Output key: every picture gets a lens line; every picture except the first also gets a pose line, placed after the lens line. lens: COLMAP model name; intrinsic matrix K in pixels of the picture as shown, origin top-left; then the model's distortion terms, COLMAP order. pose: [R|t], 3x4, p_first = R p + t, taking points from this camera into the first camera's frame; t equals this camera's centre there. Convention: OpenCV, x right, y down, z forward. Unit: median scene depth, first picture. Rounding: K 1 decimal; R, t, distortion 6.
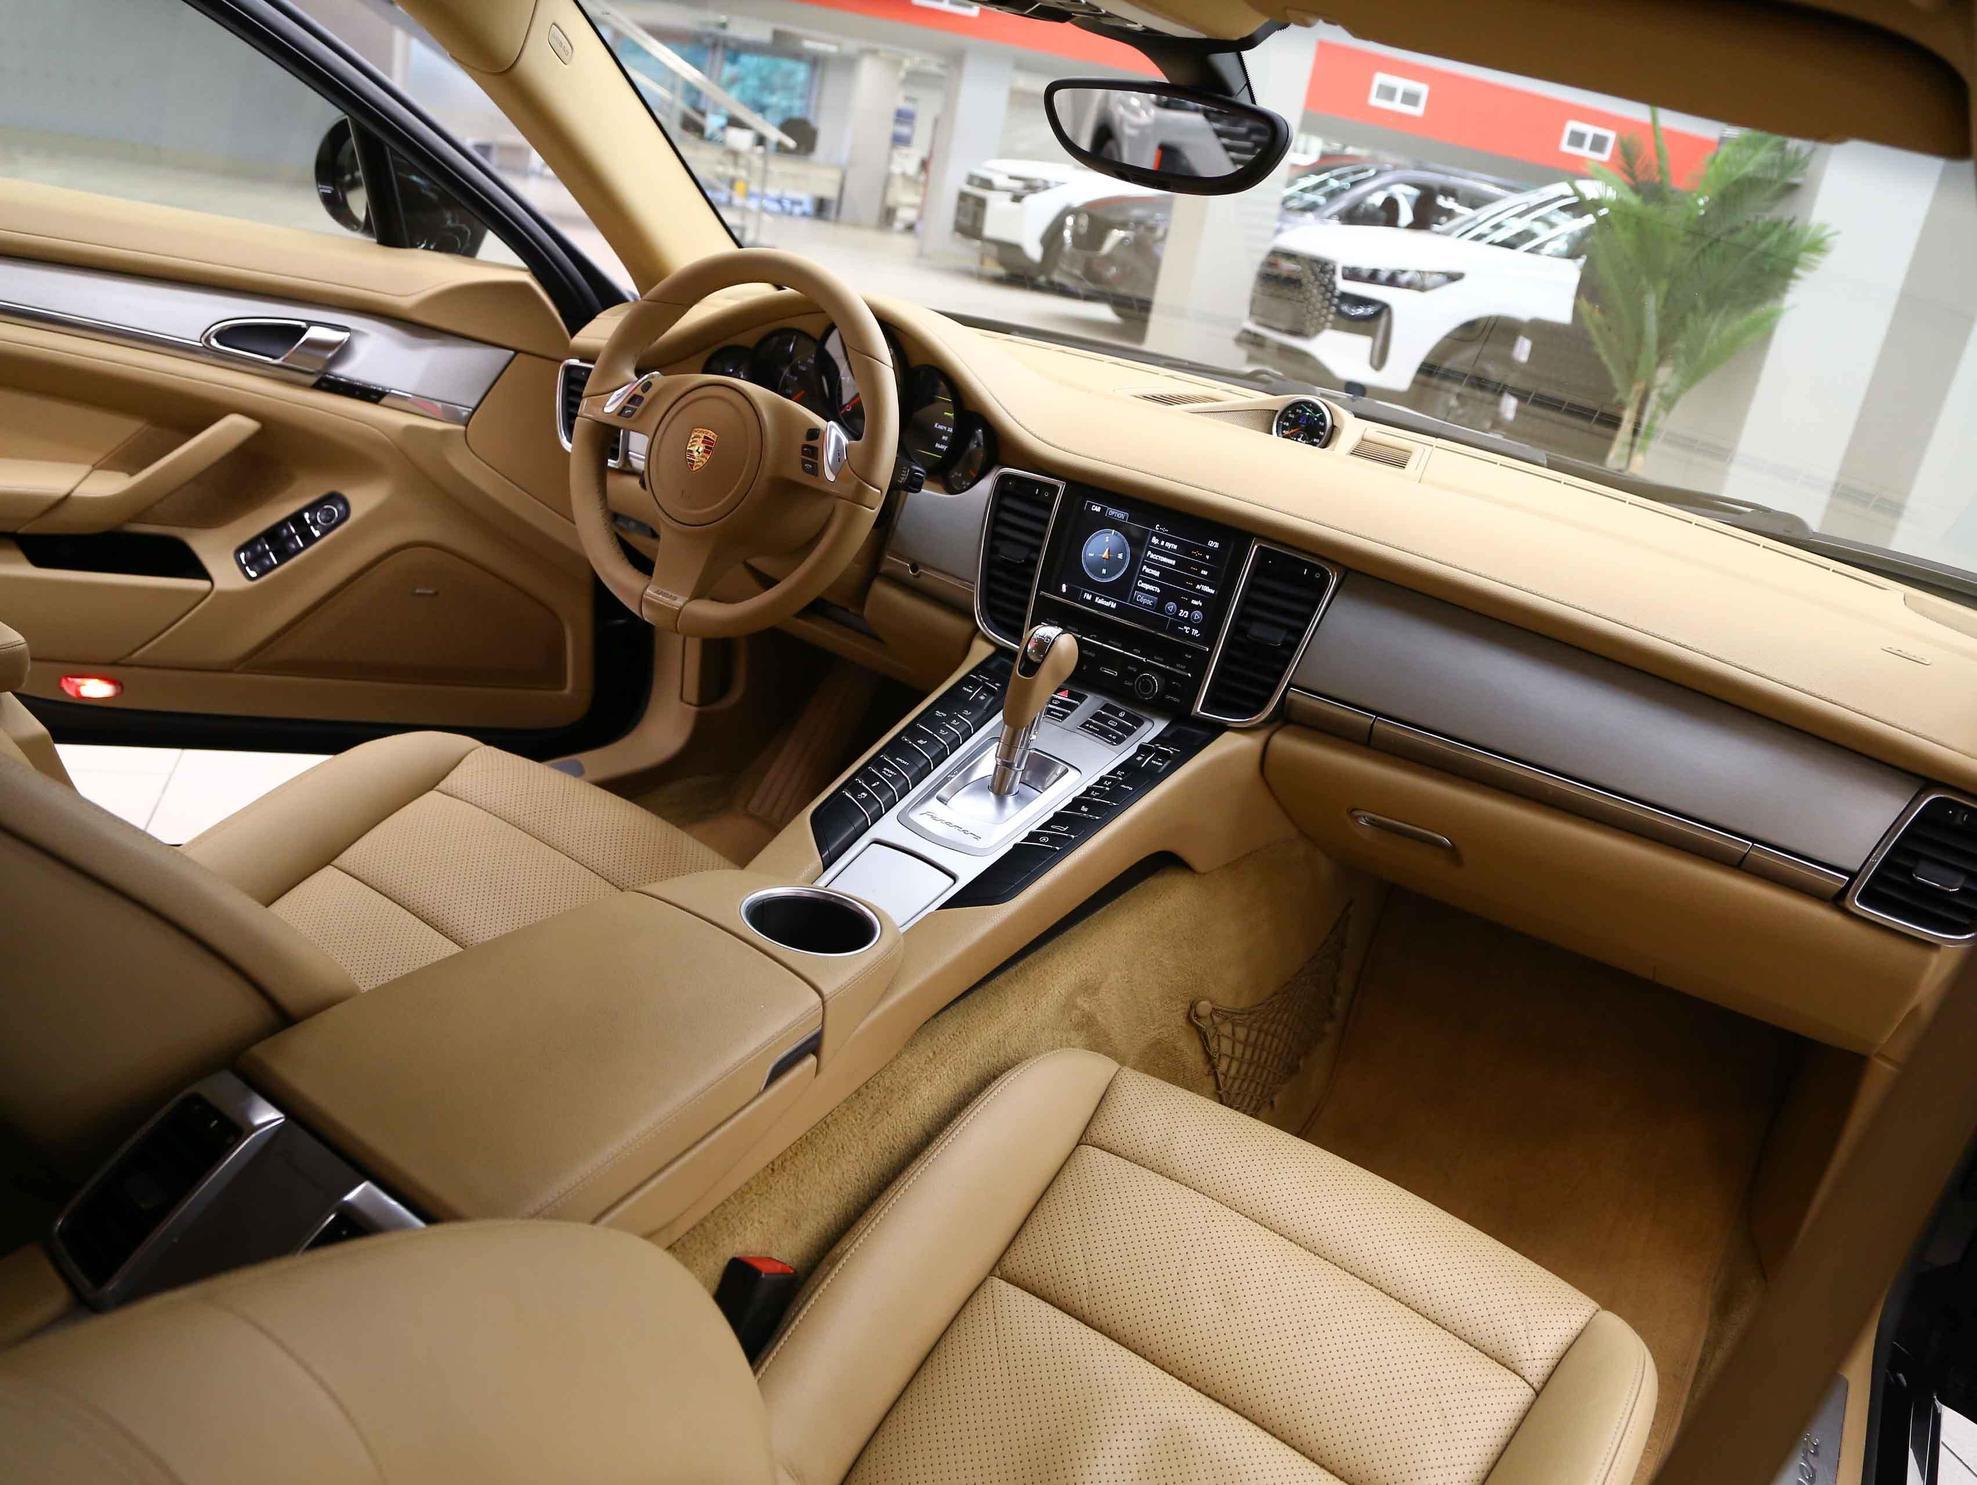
lens RADIAL K [[1539.0, 0, 988.5], [0, 1539.0, 742.5], [0, 0, 1]] dist [-0.133389, 0.083654]
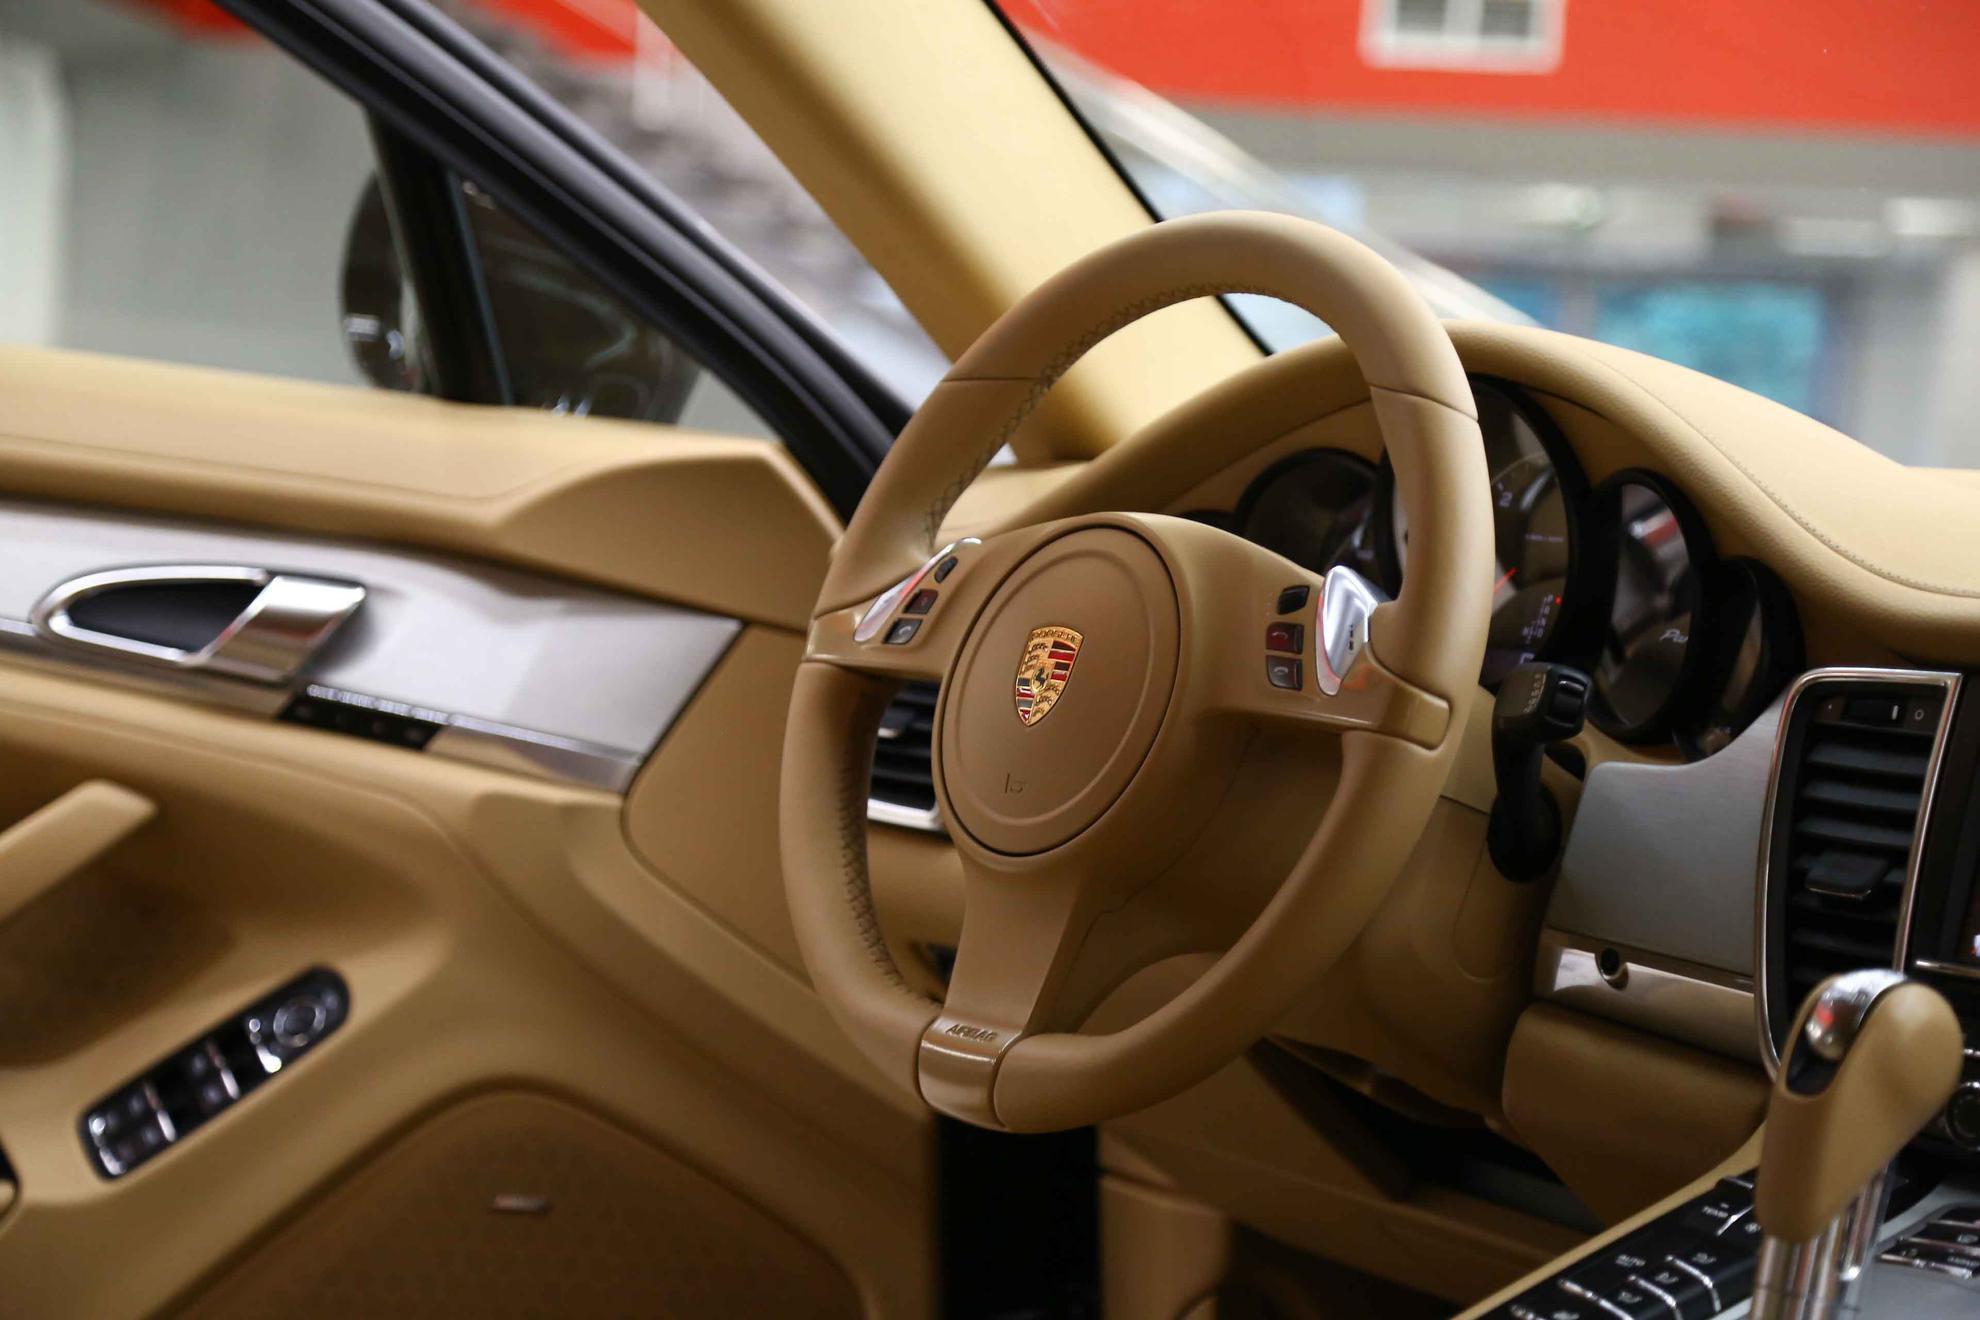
lens RADIAL K [[4087.2, 0, 990.0], [0, 4087.2, 660.0], [0, 0, 1]] dist [0.331801, 0.046965]
pose [[0.945689, -0.093287, -0.311400, 0.138965], [-0.017858, 0.941583, -0.336306, 0.172680], [0.324582, 0.323602, 0.888779, 0.001888]]
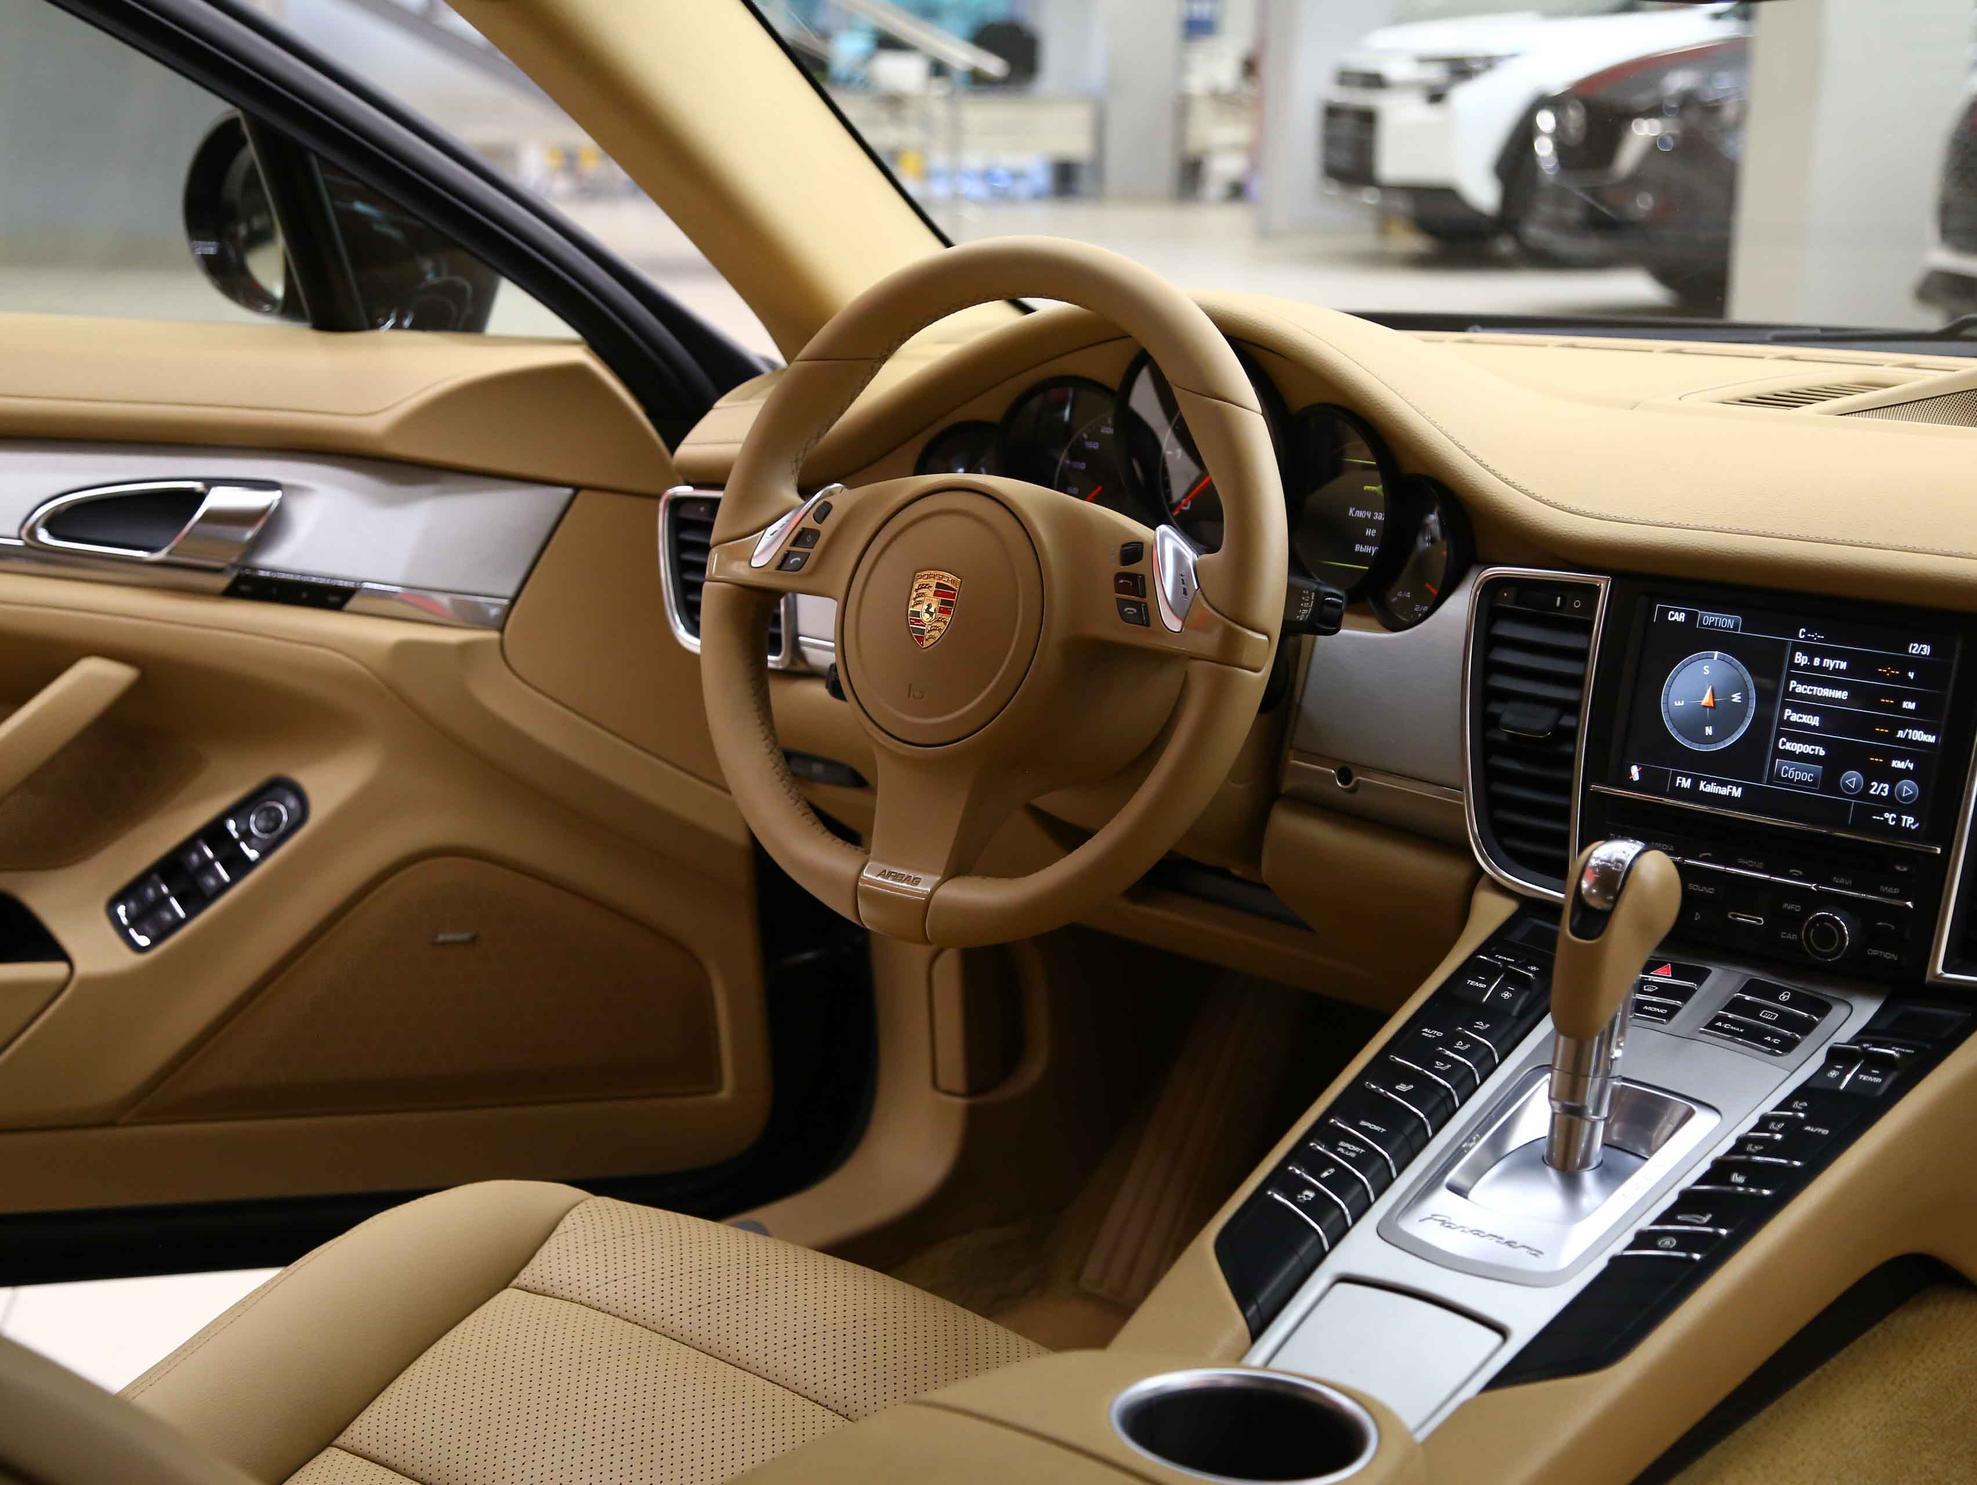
lens RADIAL K [[2987.0, 0, 972.7], [0, 2987.0, 744.0], [0, 0, 1]] dist [0.128063, -0.030635]
pose [[0.978654, -0.129555, -0.159533, -0.007443], [0.104660, 0.982253, -0.155644, 0.025943], [0.176867, 0.135625, 0.974846, -0.048401]]
